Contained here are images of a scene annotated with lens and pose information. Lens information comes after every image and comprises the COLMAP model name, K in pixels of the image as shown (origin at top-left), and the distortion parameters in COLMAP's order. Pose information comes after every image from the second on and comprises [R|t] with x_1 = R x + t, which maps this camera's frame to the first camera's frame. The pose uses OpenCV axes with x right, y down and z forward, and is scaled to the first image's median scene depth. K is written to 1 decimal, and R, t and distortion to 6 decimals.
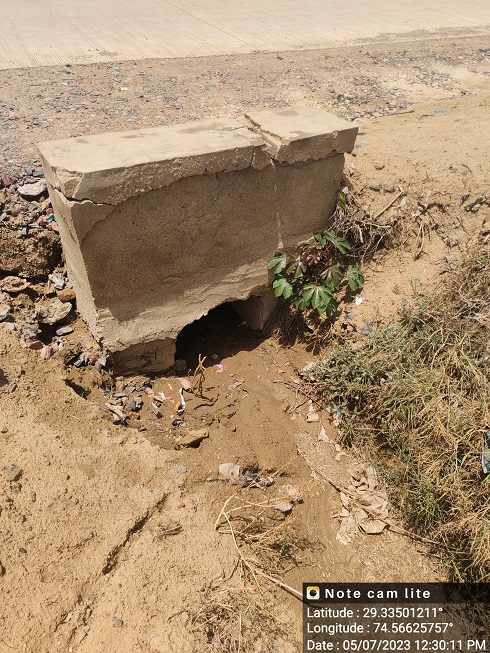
lens RADIAL K [[496.9, 0, 241.0], [0, 496.9, 325.0], [0, 0, 1]] dist [0.046678, -0.004031]
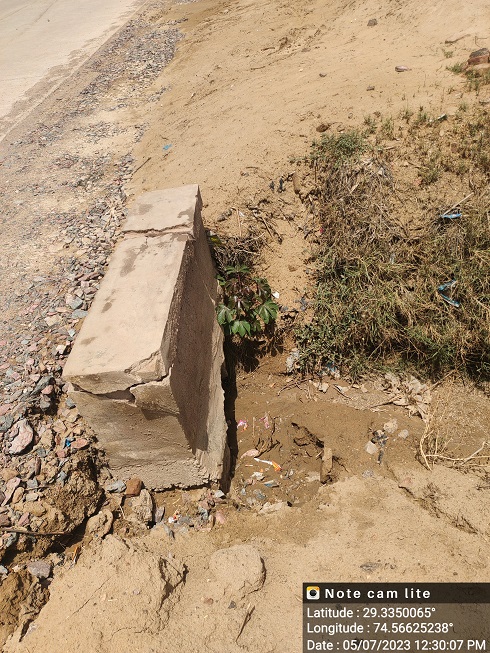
lens RADIAL K [[496.9, 0, 242.1], [0, 496.9, 321.8], [0, 0, 1]] dist [0.046678, -0.004031]
pose [[0.531789, -0.661594, 0.528672, -0.353138], [0.686436, 0.702347, 0.188452, -0.207265], [-0.495990, 0.262683, 0.827642, 0.040266]]
